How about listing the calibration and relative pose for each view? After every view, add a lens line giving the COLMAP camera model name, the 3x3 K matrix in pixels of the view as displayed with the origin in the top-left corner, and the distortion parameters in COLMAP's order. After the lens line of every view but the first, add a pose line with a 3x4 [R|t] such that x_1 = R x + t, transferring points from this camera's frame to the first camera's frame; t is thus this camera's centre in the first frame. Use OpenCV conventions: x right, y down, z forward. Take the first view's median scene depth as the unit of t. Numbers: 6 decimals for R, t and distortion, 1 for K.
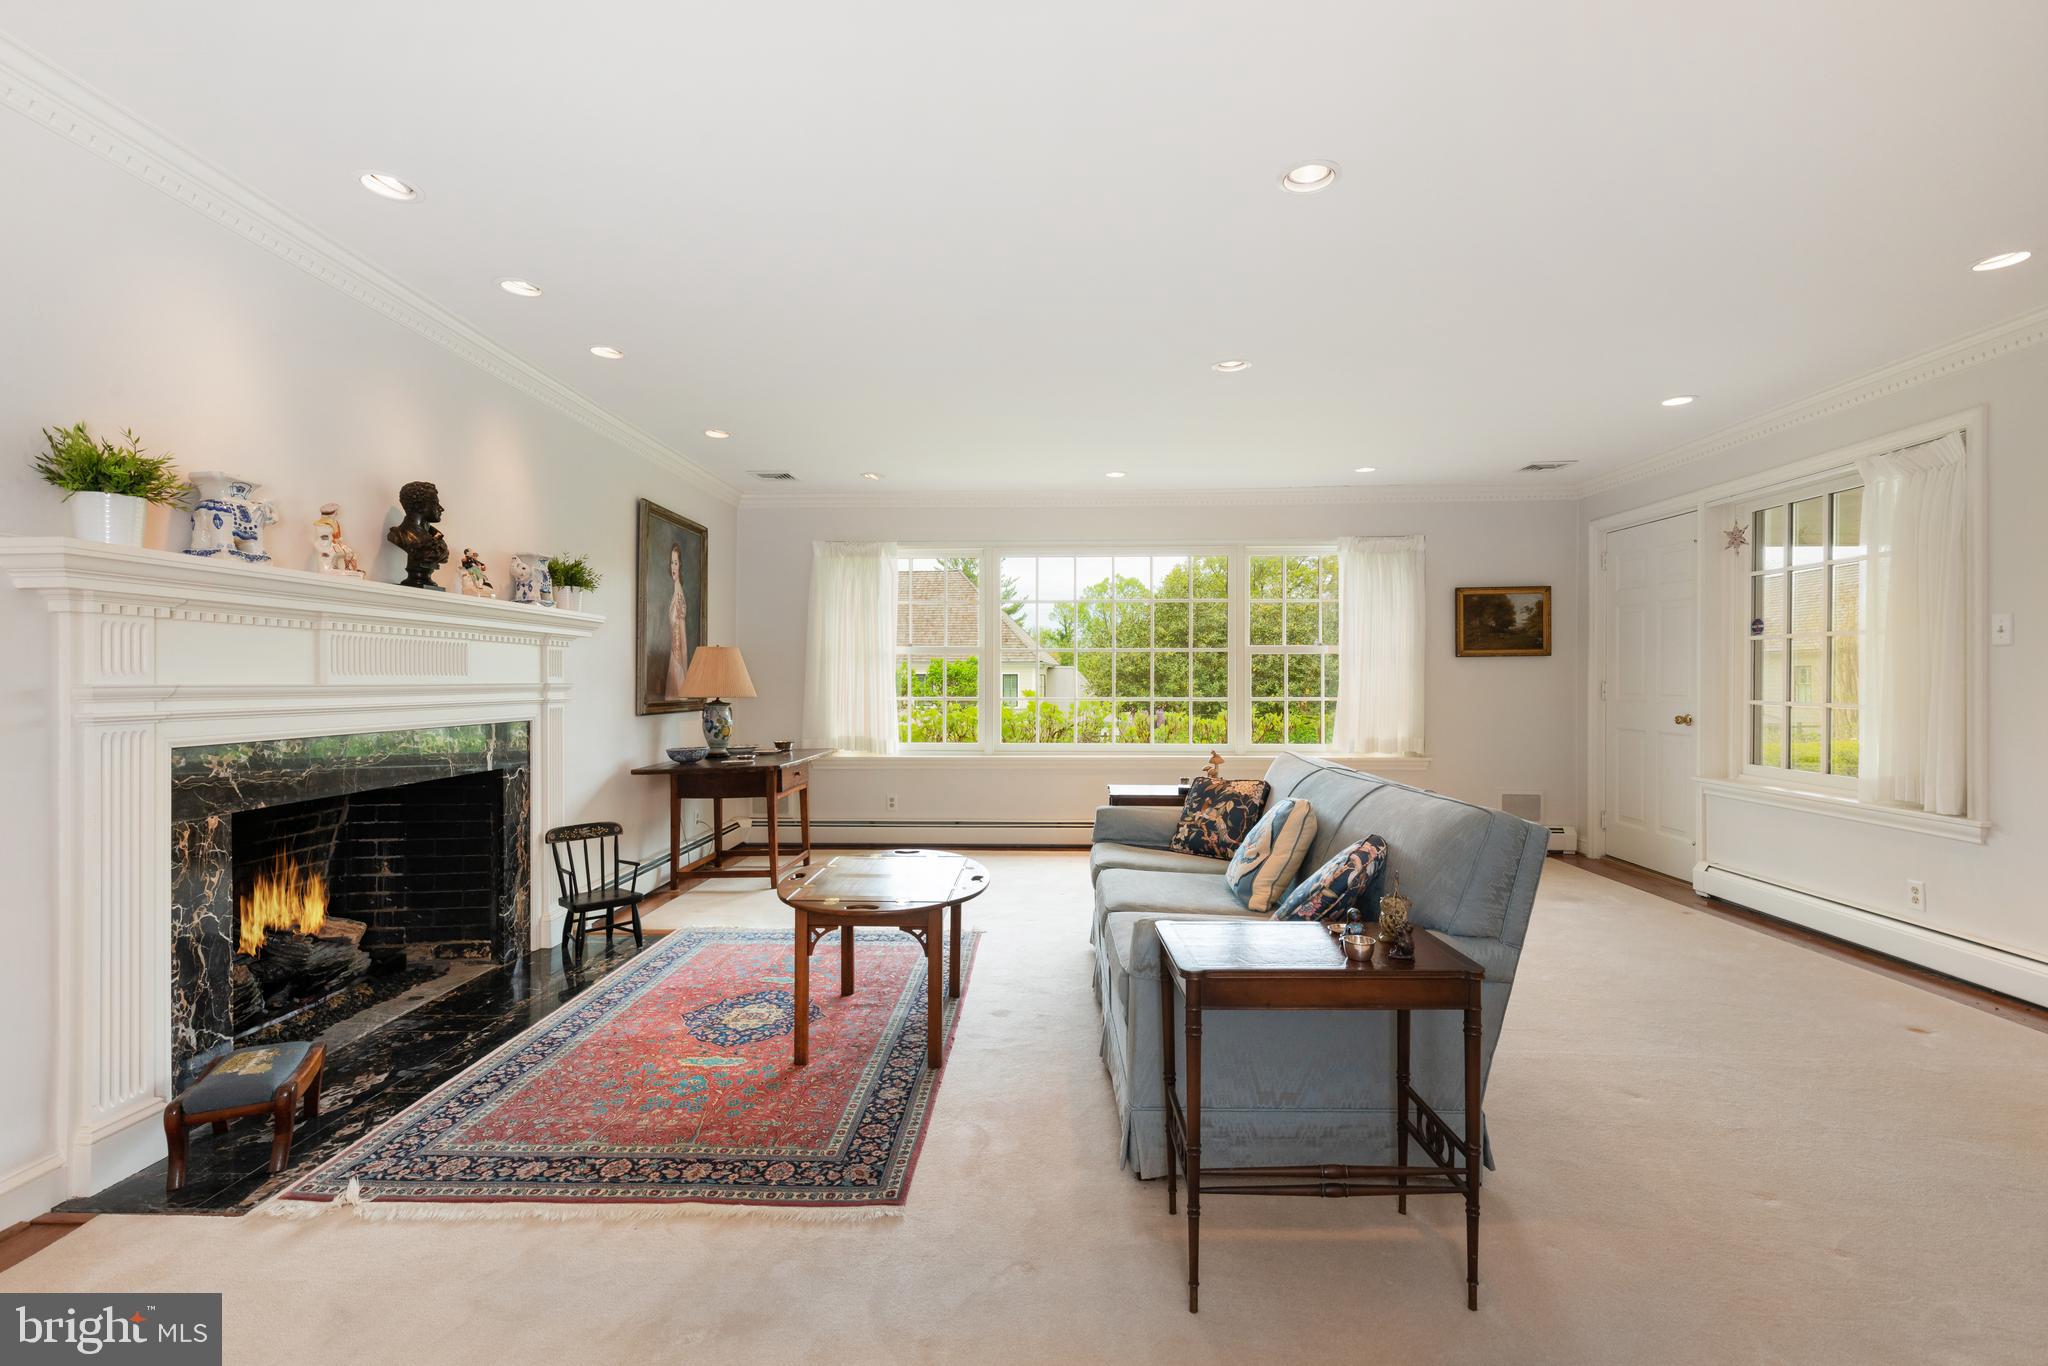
lens RADIAL K [[924.4, 0, 1018.2], [0, 924.4, 684.6], [0, 0, 1]] dist [0.000606, -0.000260]
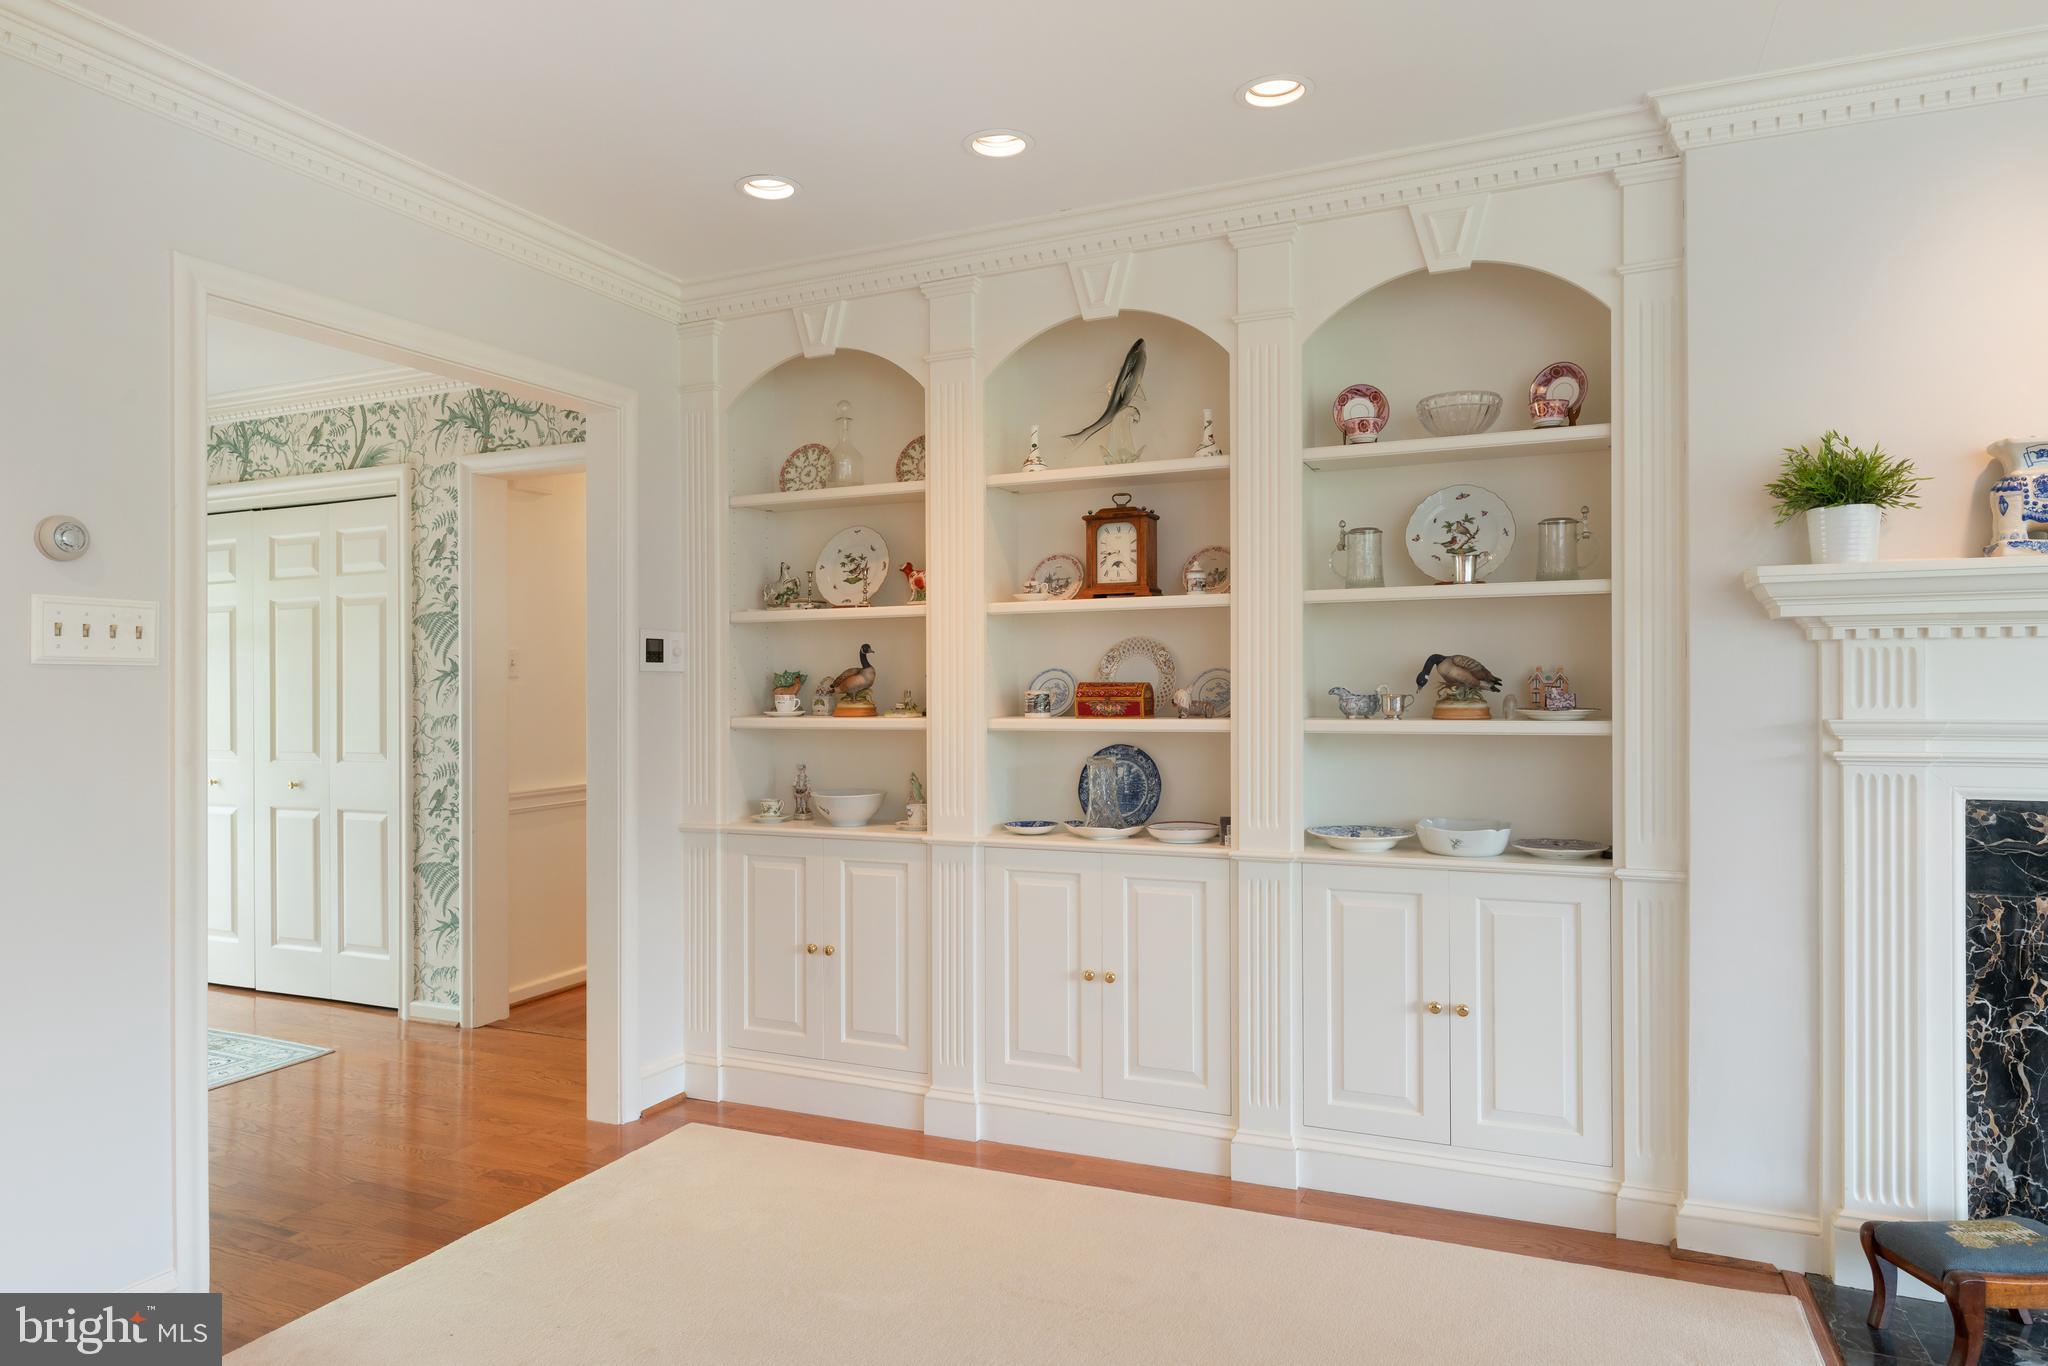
lens RADIAL K [[1244.1, 0, 1028.5], [0, 1244.1, 691.5], [0, 0, 1]] dist [0.002435, -0.000229]
pose [[-0.362580, 0.013218, -0.931859, 0.313767], [0.005141, 0.999913, 0.012183, -0.034863], [0.931938, -0.000373, -0.362617, 0.537011]]
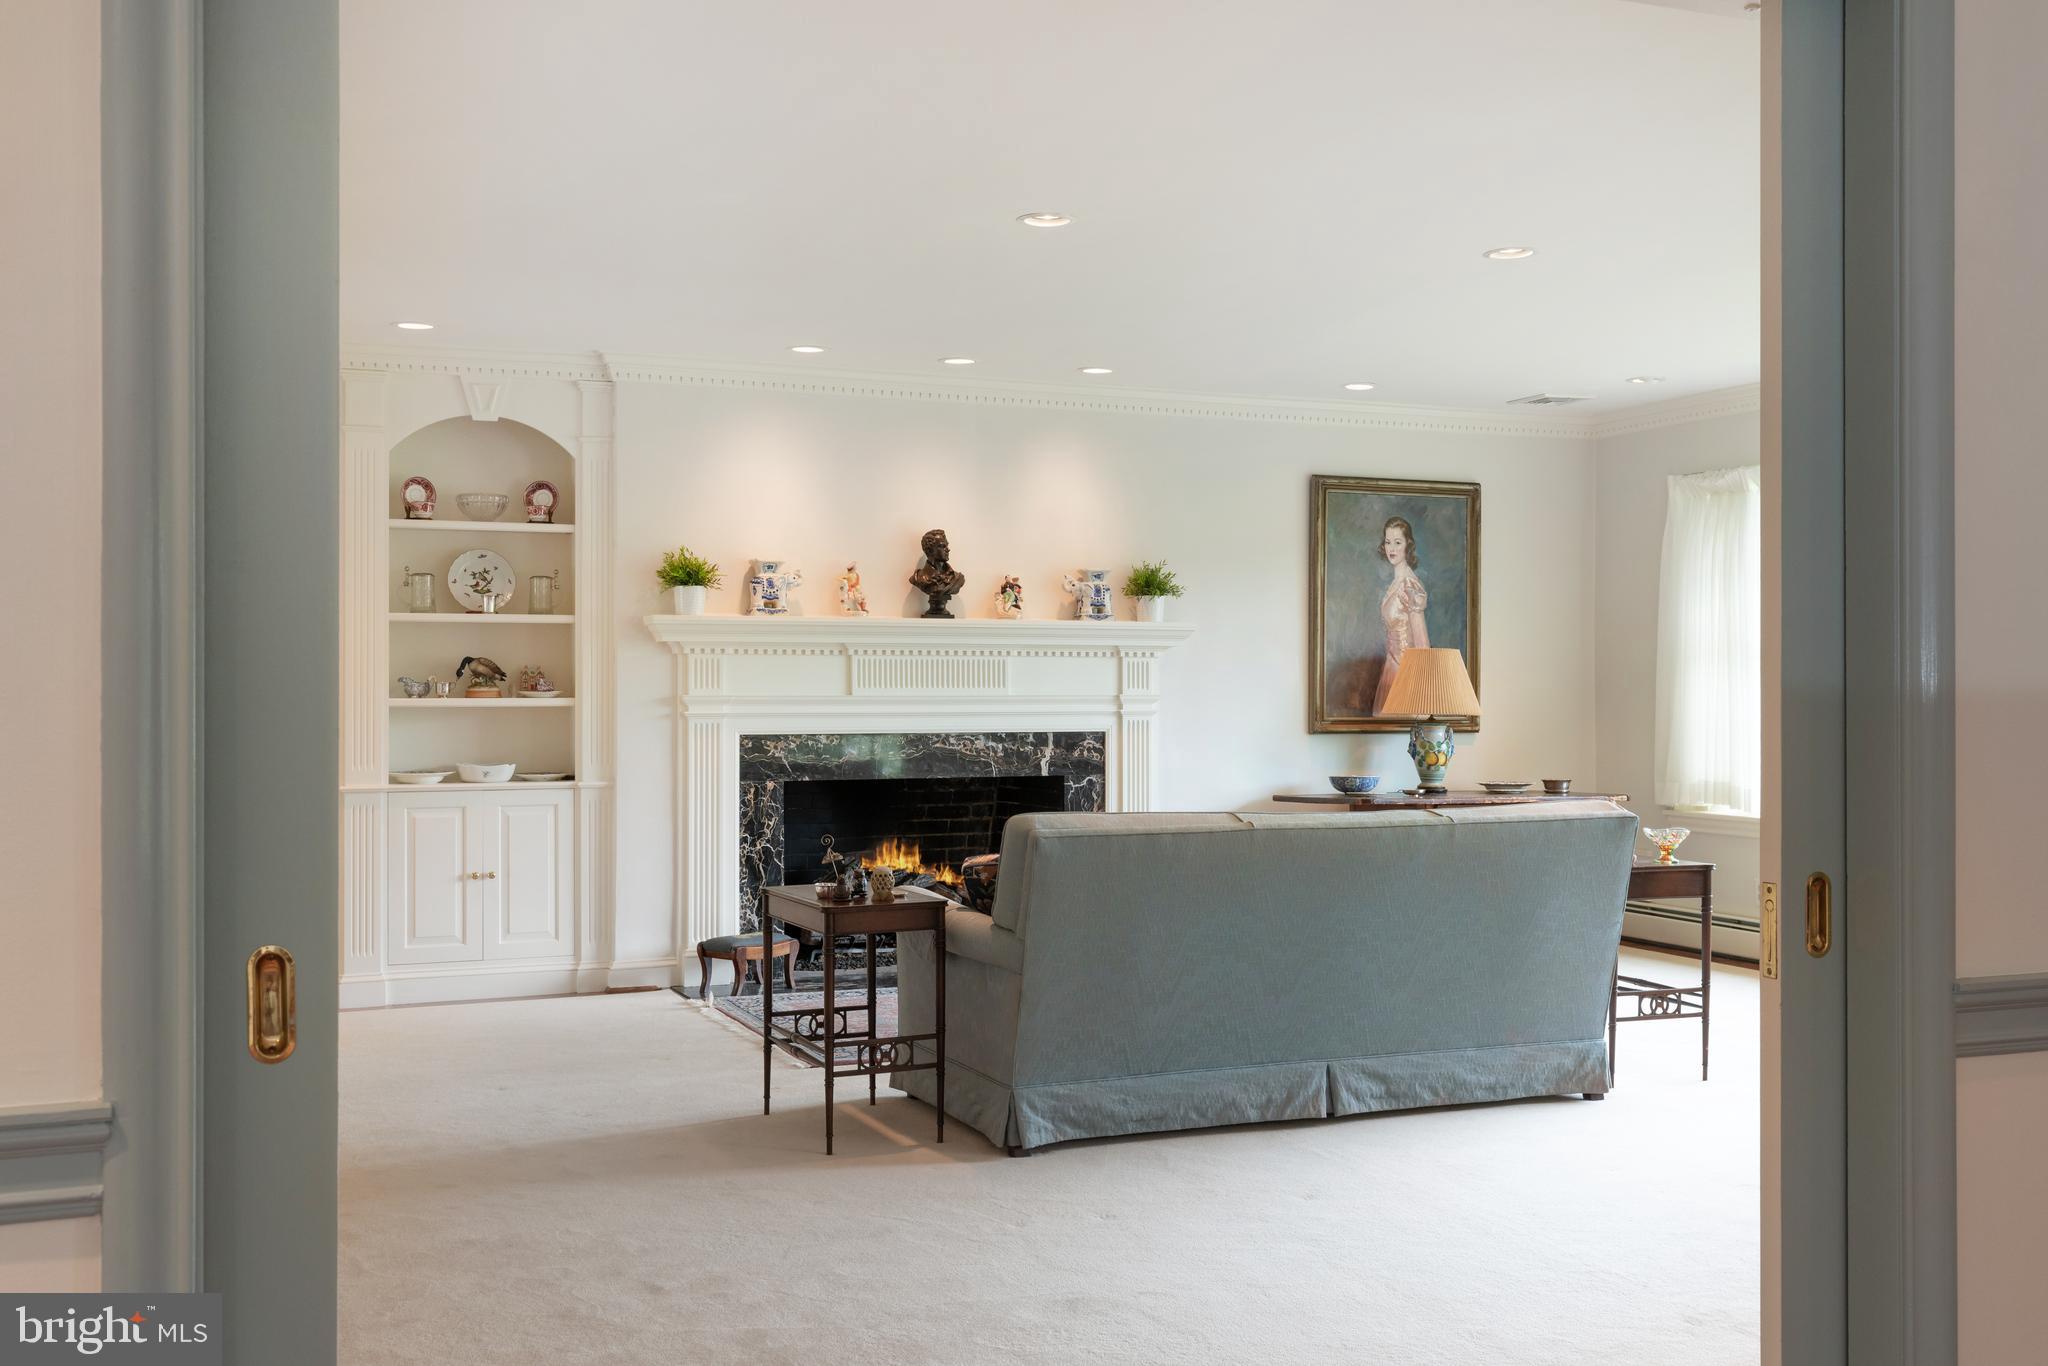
lens RADIAL K [[2093.0, 0, 1024.0], [0, 2093.0, 683.0], [0, 0, 1]] dist [0.004508, -0.001131]
pose [[0.411818, 0.002733, -0.911262, 2.177331], [-0.006066, 0.999982, 0.000257, -0.020816], [0.911246, 0.005422, 0.411827, -0.036190]]
